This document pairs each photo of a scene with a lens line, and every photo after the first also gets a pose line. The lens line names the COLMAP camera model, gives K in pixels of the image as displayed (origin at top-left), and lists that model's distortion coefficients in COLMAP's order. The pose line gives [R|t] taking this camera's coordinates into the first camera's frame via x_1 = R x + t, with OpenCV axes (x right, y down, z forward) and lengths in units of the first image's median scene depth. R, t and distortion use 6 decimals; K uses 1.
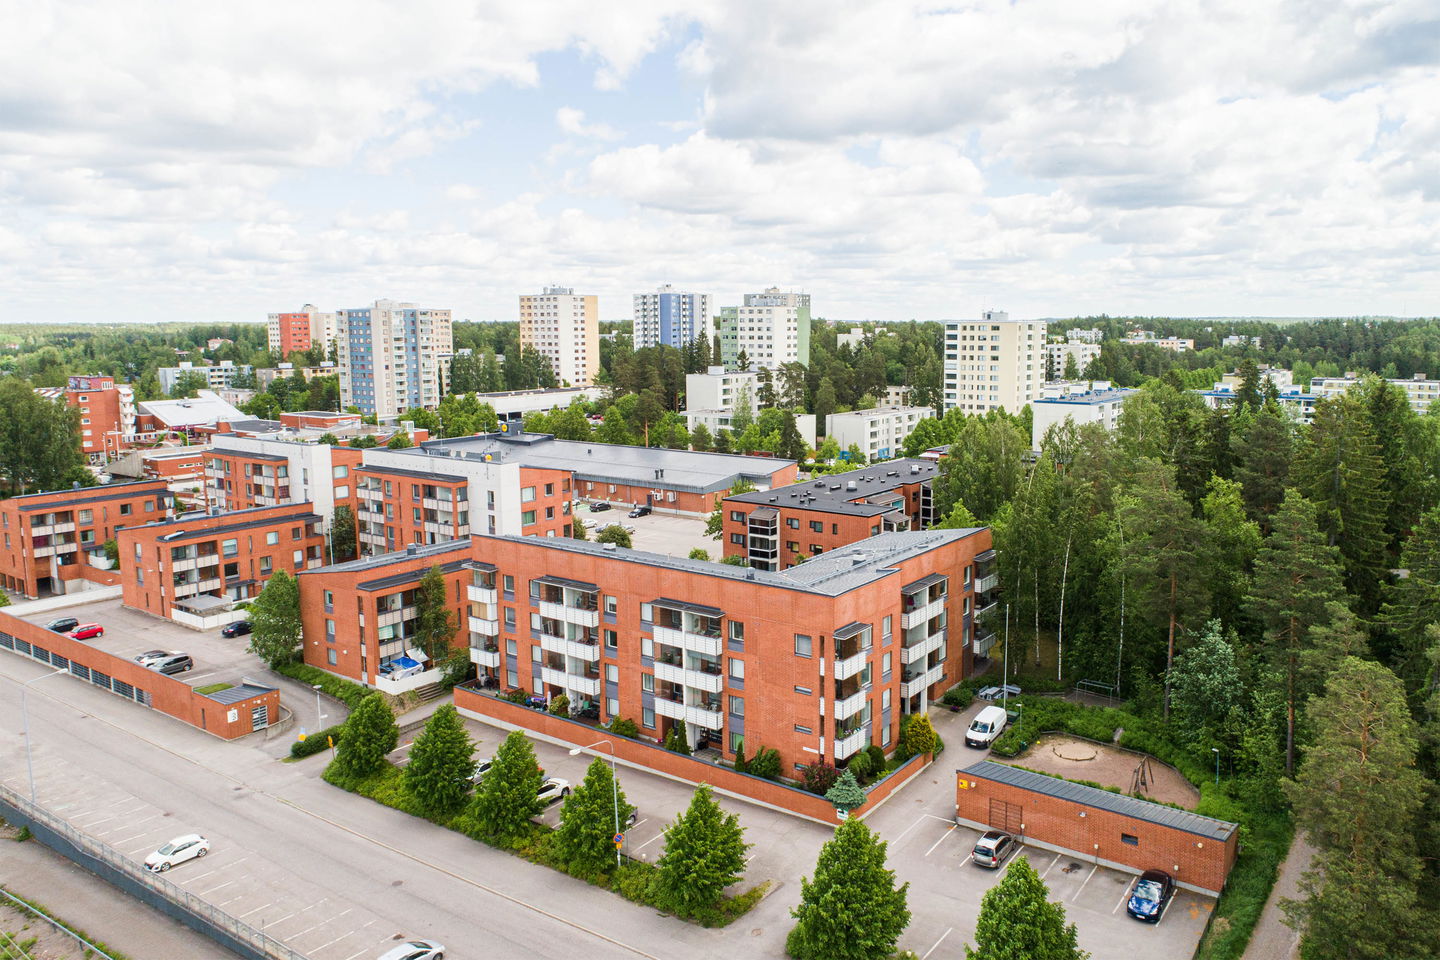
lens RADIAL K [[1034.5, 0, 790.1], [0, 1034.5, 464.9], [0, 0, 1]] dist [-0.002191, 0.007917]
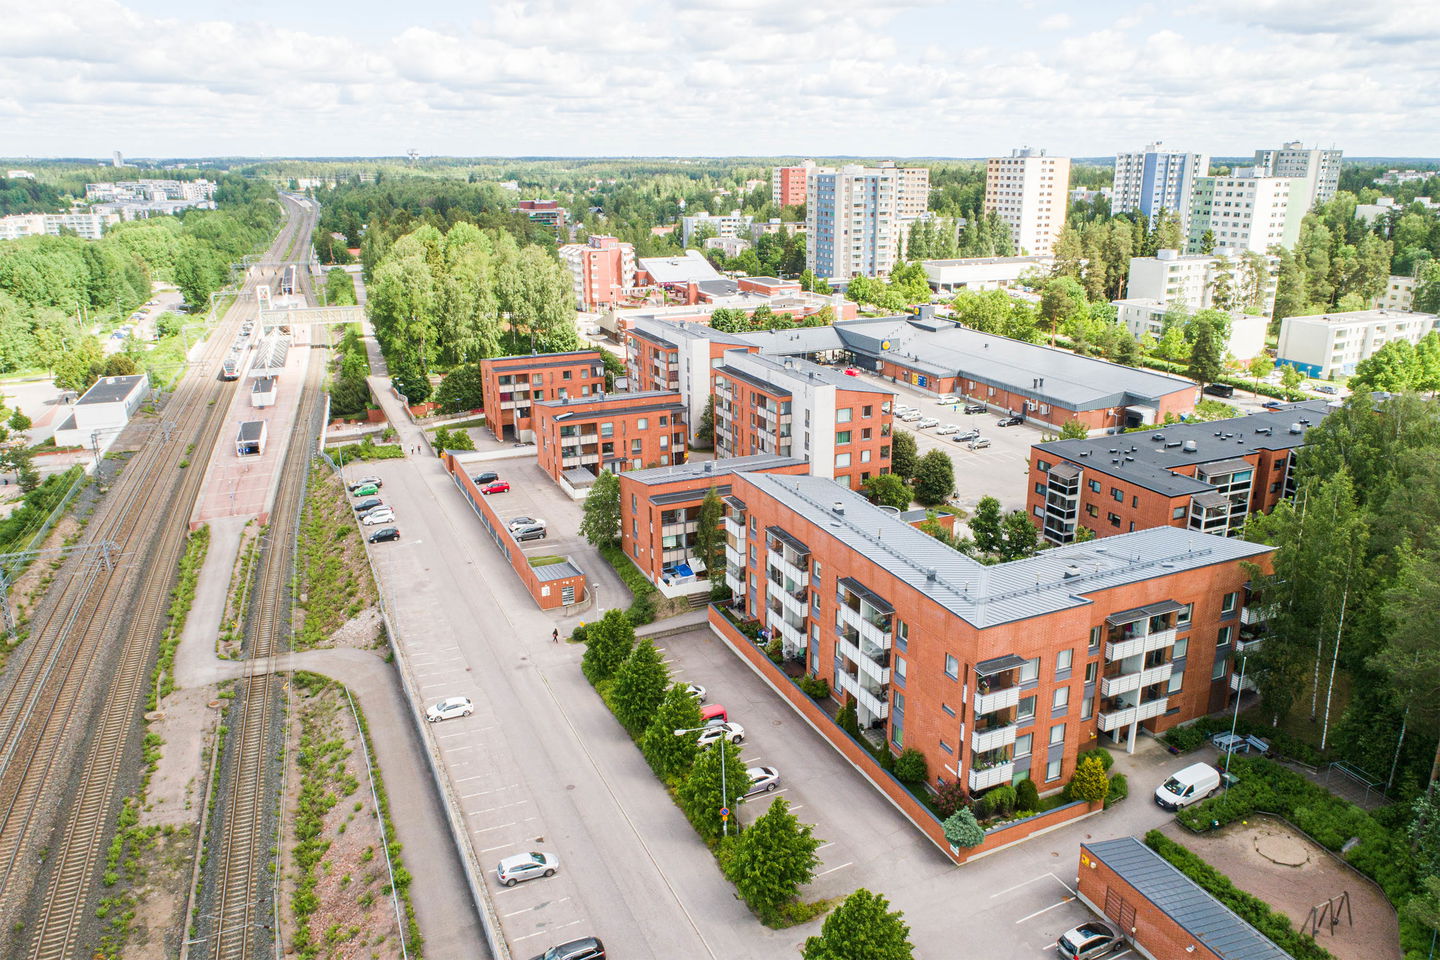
lens RADIAL K [[1021.0, 0, 774.9], [0, 1021.0, 475.3], [0, 0, 1]] dist [0.005459, 0.006225]
pose [[0.876720, 0.152204, -0.456285, 0.204417], [-0.076071, 0.980551, 0.180920, -0.117495], [0.474947, -0.123906, 0.871248, 0.092513]]
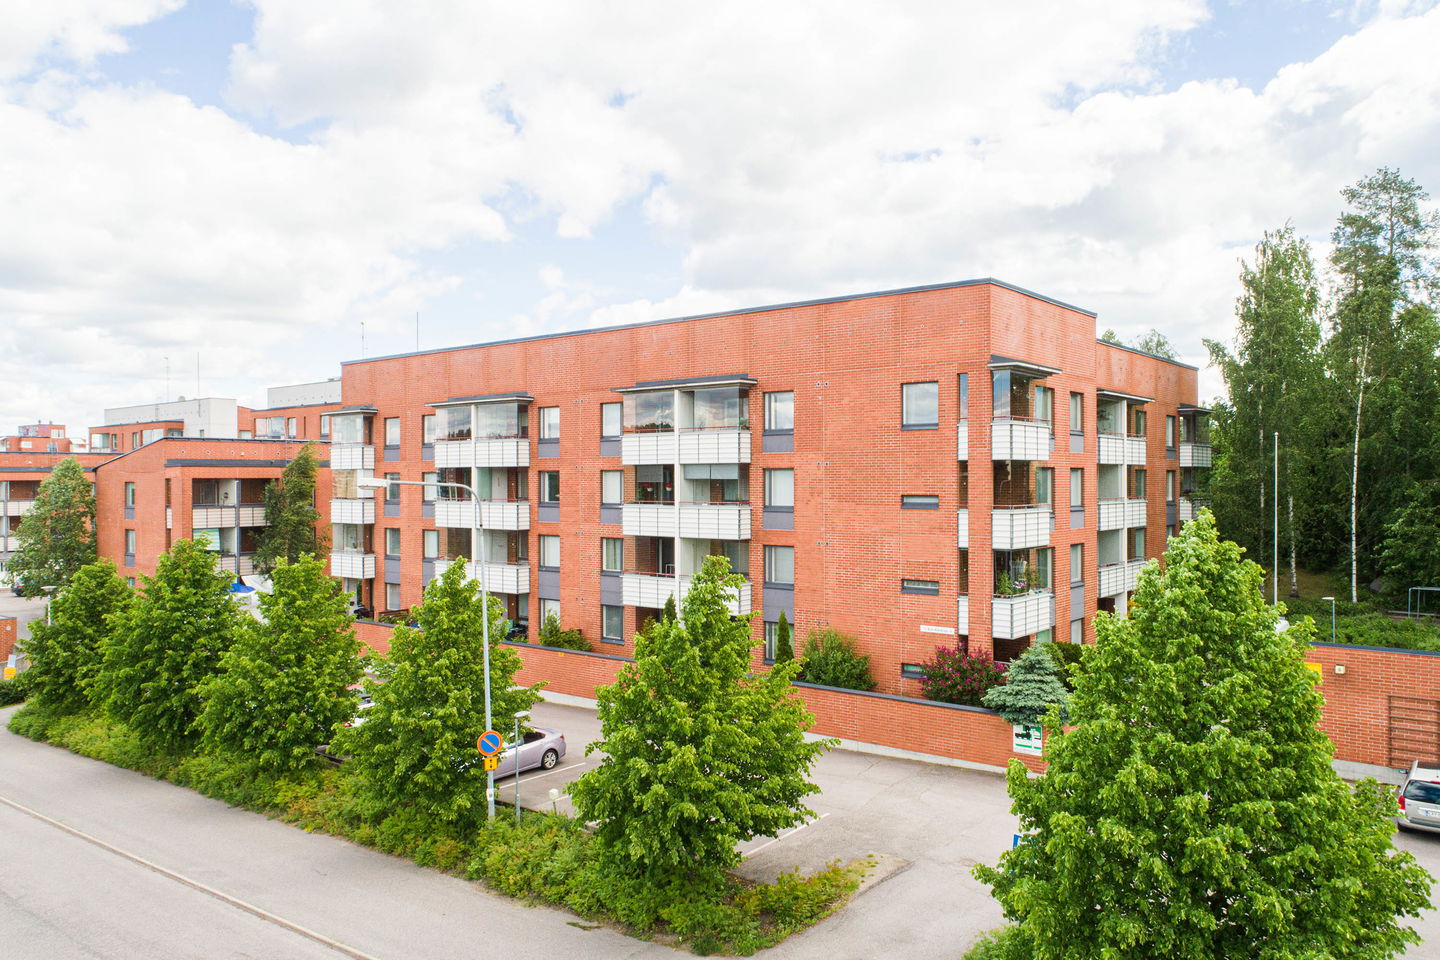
lens RADIAL K [[1054.6, 0, 757.0], [0, 1054.6, 480.9], [0, 0, 1]] dist [-0.000135, 0.002674]
pose [[0.998305, -0.002895, -0.058127, -0.025794], [-0.004678, 0.991539, -0.129722, 0.205105], [0.058011, 0.129774, 0.989845, 0.386916]]
